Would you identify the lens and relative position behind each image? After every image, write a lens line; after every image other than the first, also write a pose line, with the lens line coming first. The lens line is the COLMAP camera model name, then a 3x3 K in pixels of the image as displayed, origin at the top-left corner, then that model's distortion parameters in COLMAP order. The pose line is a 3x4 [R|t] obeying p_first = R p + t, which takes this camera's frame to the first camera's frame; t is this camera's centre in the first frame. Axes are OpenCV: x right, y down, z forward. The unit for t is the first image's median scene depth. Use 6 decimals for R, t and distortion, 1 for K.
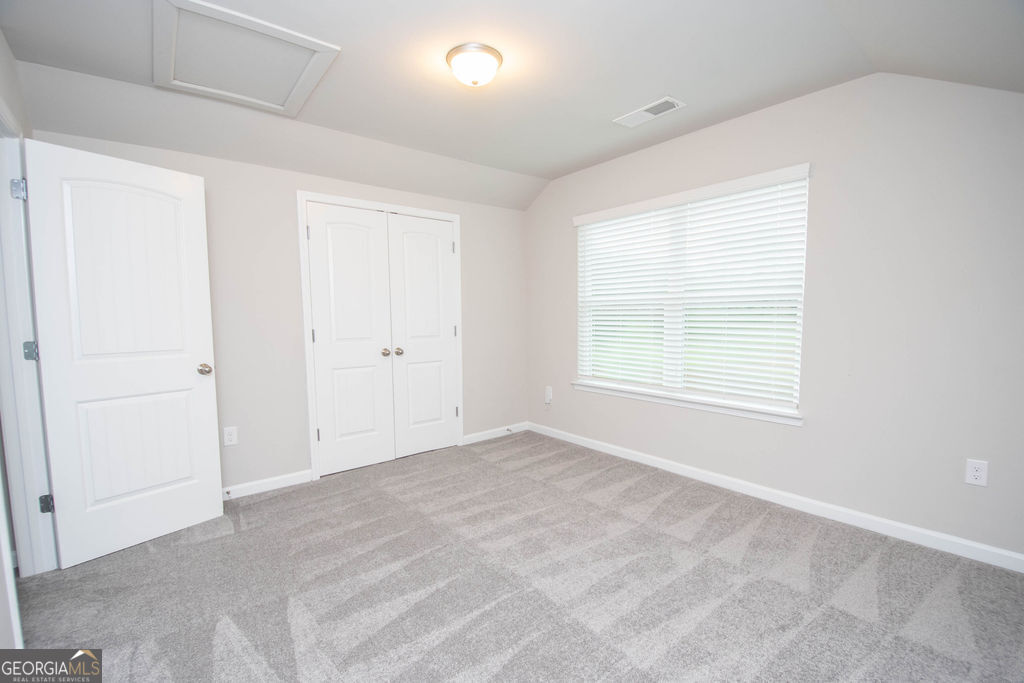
lens RADIAL K [[456.5, 0, 504.5], [0, 456.5, 347.0], [0, 0, 1]] dist [-0.021322, -0.000623]
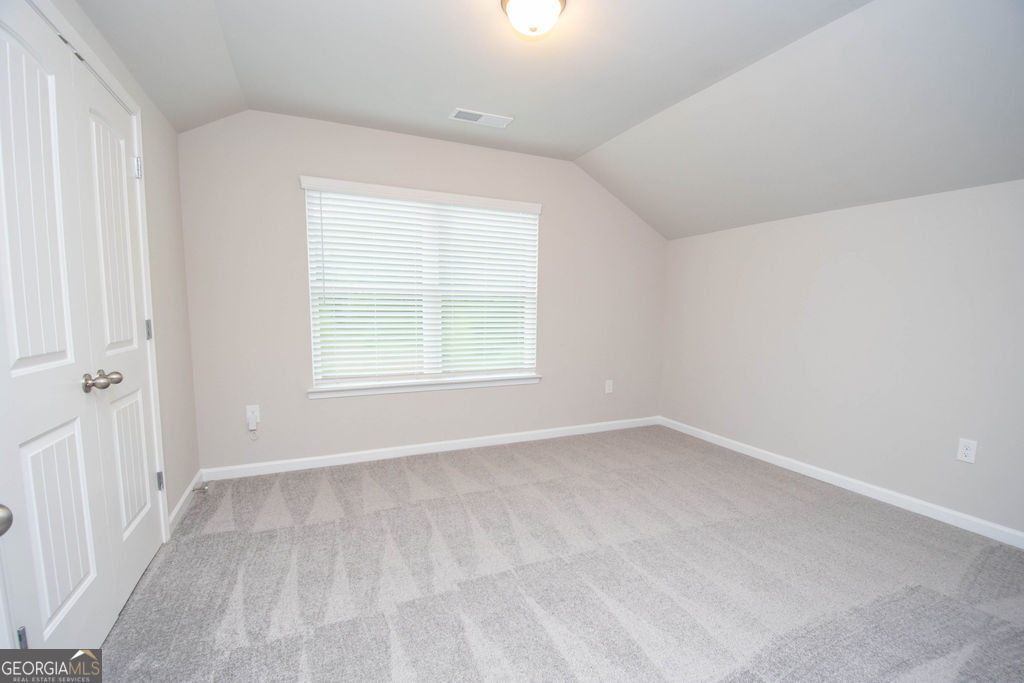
lens RADIAL K [[443.9, 0, 542.4], [0, 443.9, 349.7], [0, 0, 1]] dist [-0.001342, -0.000220]
pose [[0.219778, -0.077671, 0.972453, -0.586194], [0.059447, 0.996039, 0.066120, -0.022051], [-0.973737, 0.043278, 0.223525, 0.522652]]
